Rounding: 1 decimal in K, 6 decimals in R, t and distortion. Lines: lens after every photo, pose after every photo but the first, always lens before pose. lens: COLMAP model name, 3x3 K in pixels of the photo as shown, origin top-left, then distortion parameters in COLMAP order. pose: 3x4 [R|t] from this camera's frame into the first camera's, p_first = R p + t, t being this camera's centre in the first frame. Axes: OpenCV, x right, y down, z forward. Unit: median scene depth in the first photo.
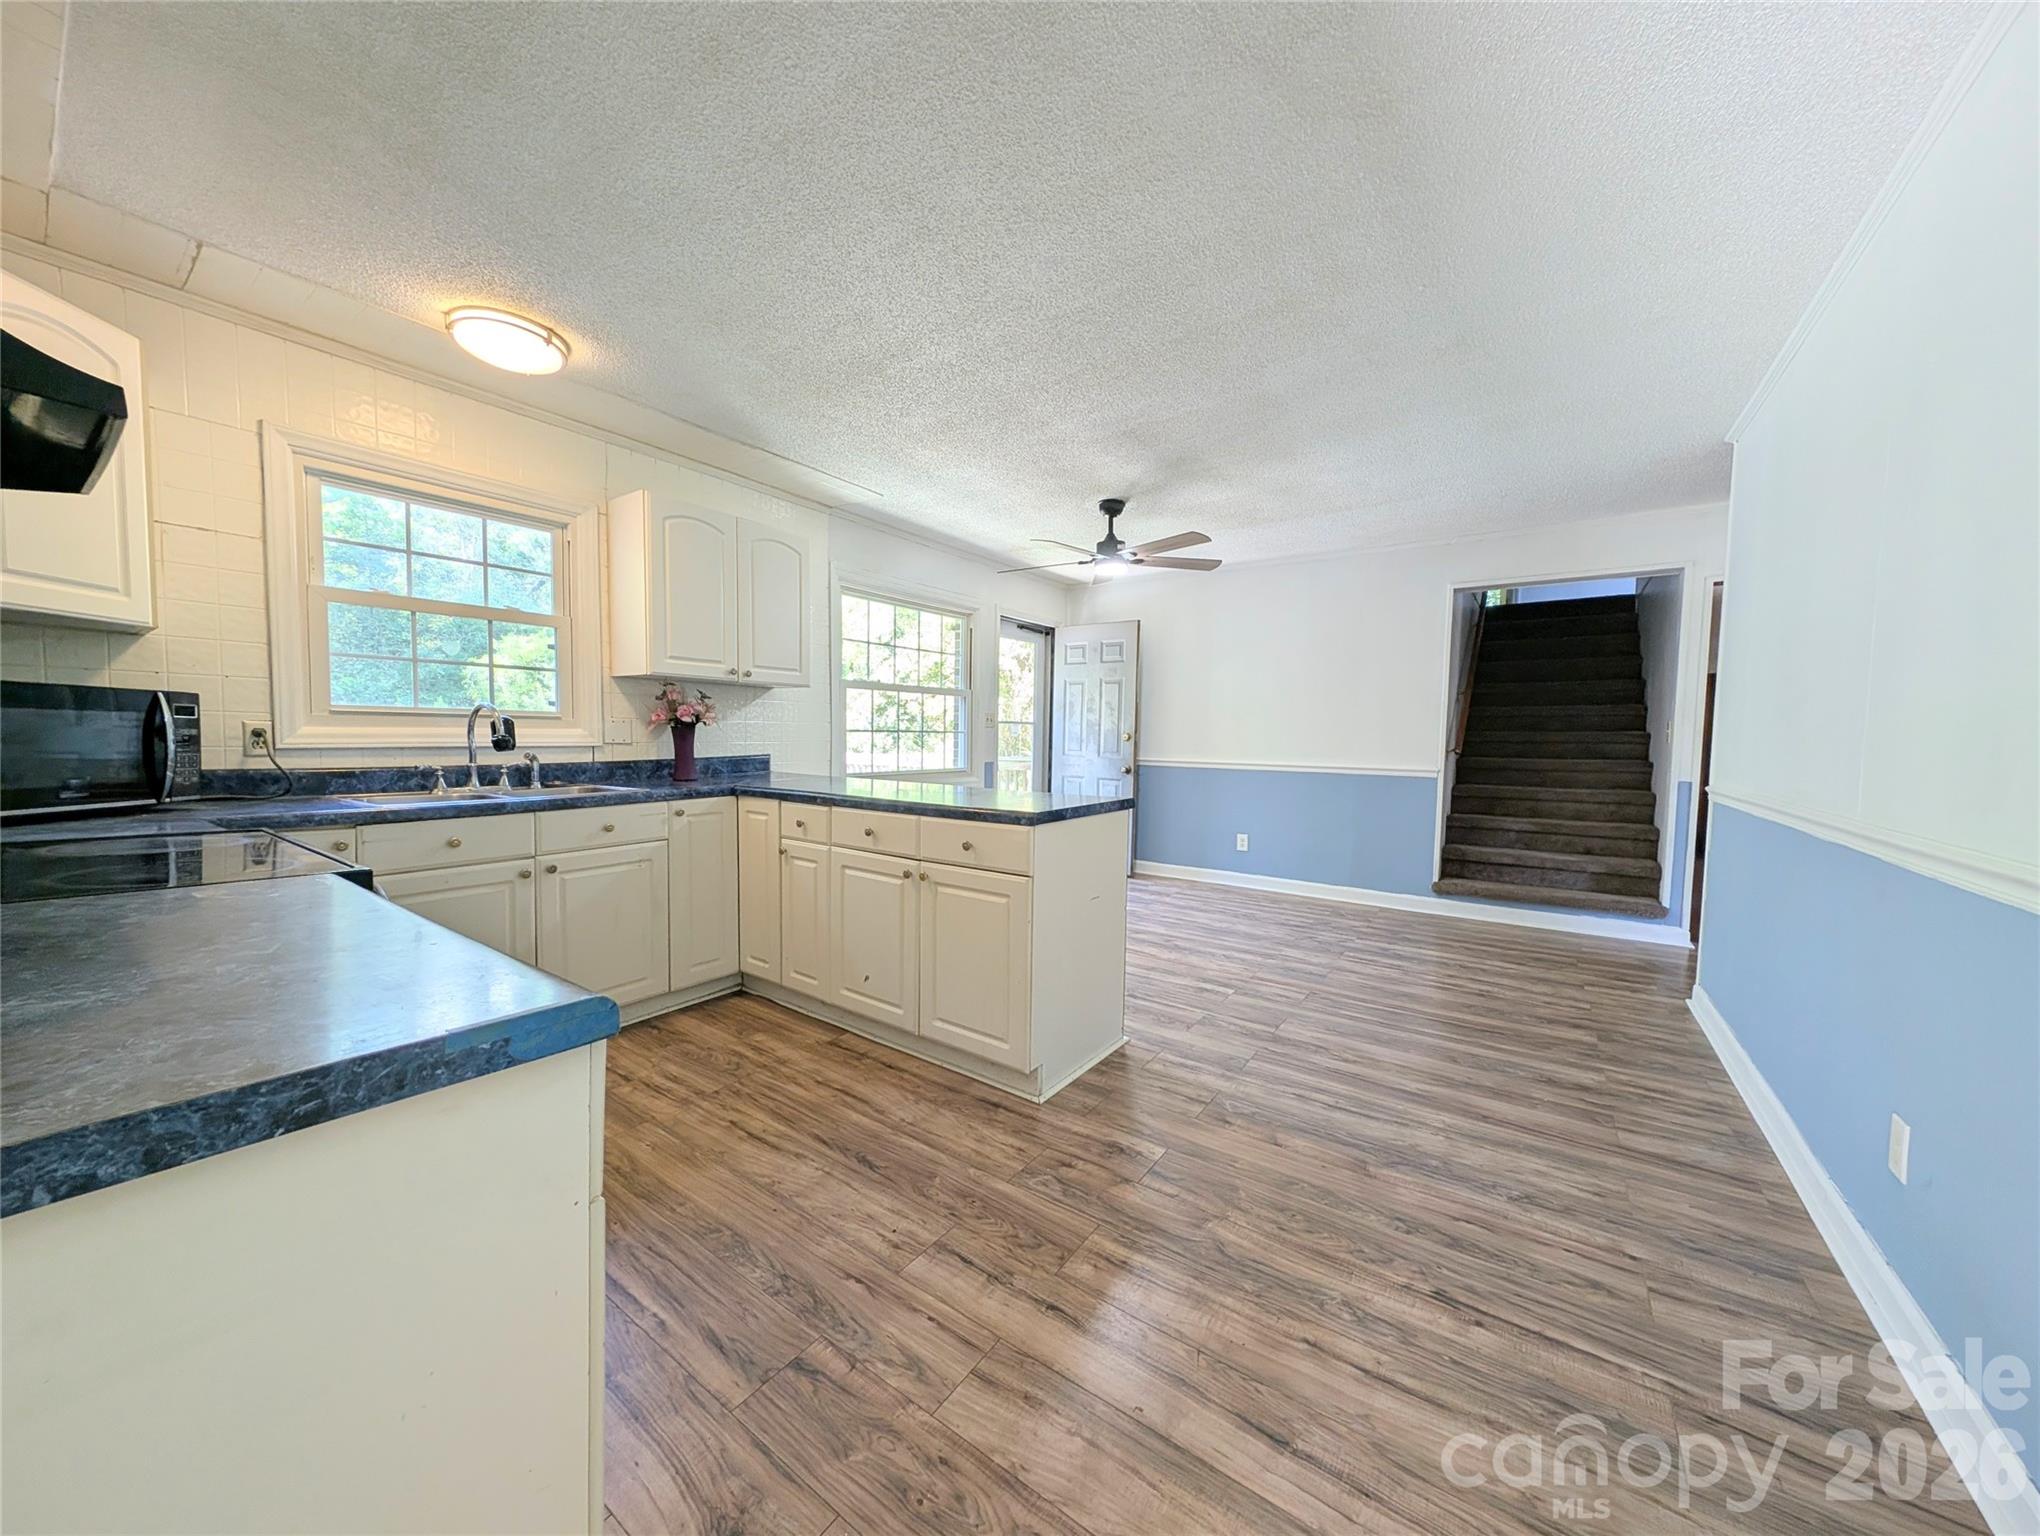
lens RADIAL K [[724.3, 0, 1016.9], [0, 724.3, 773.9], [0, 0, 1]] dist [0.015626, -0.006214]
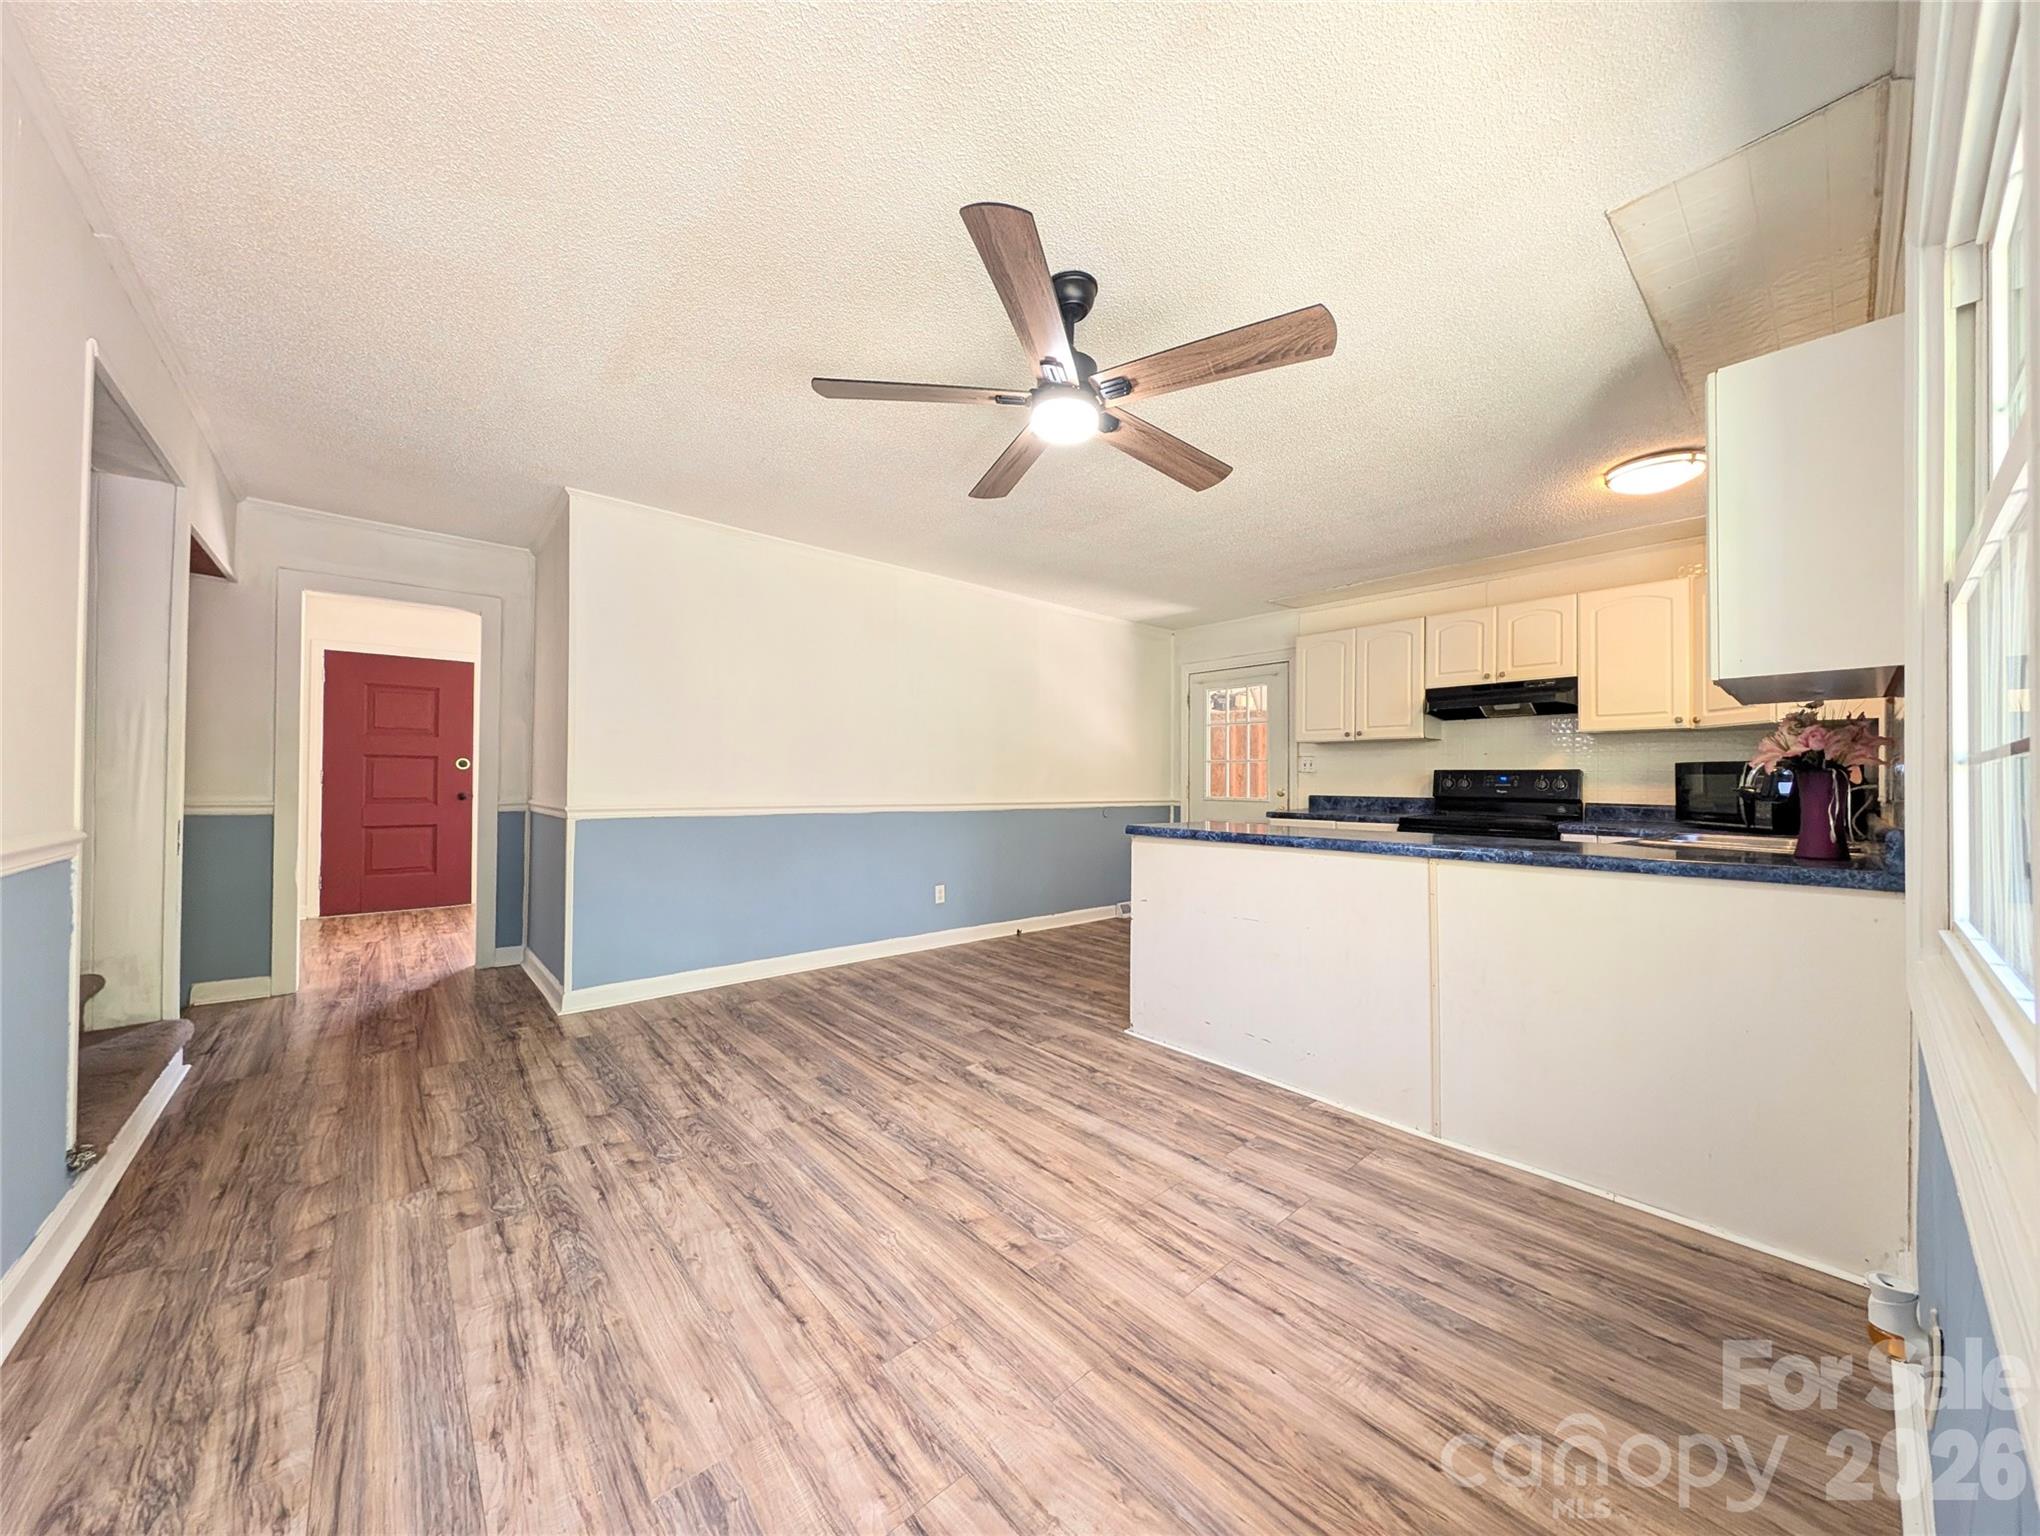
lens RADIAL K [[724.3, 0, 1016.9], [0, 724.3, 773.9], [0, 0, 1]] dist [0.015626, -0.006214]
pose [[-0.973089, -0.023617, 0.229218, 0.054955], [-0.012981, 0.998773, 0.047798, -0.088220], [-0.230066, 0.043536, -0.972201, 1.824820]]
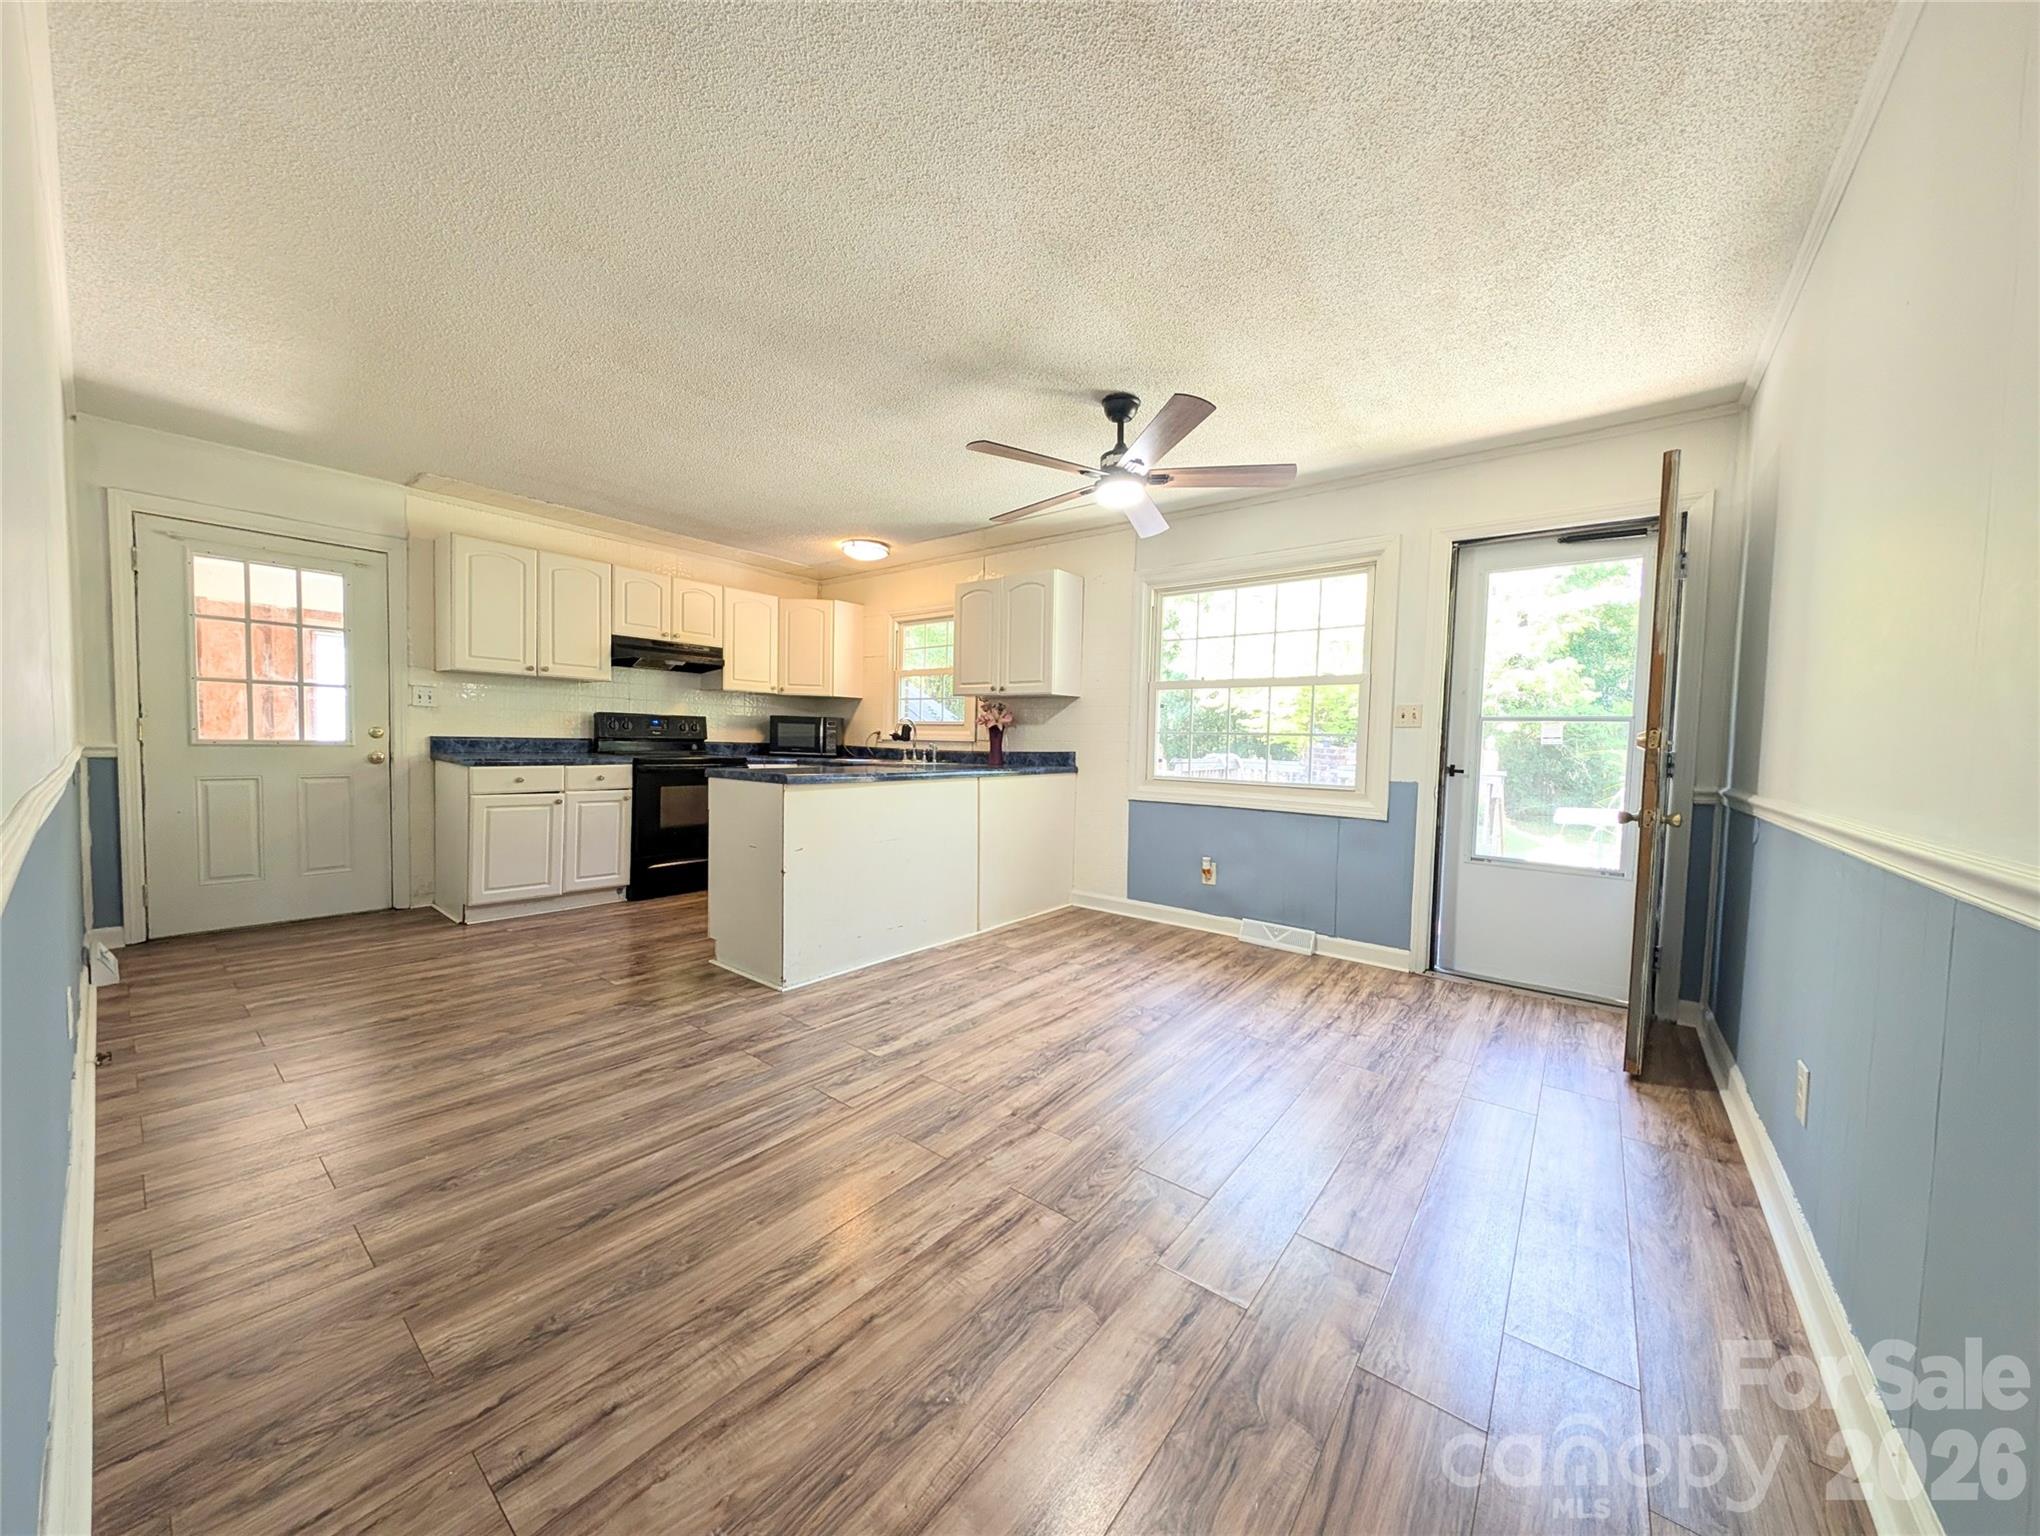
lens RADIAL K [[724.3, 0, 1016.9], [0, 724.3, 773.9], [0, 0, 1]] dist [0.015626, -0.006214]
pose [[-0.052977, 0.030288, -0.998136, 1.048360], [-0.079032, 0.996277, 0.034426, -0.030050], [0.995463, 0.080709, -0.050386, 1.173788]]
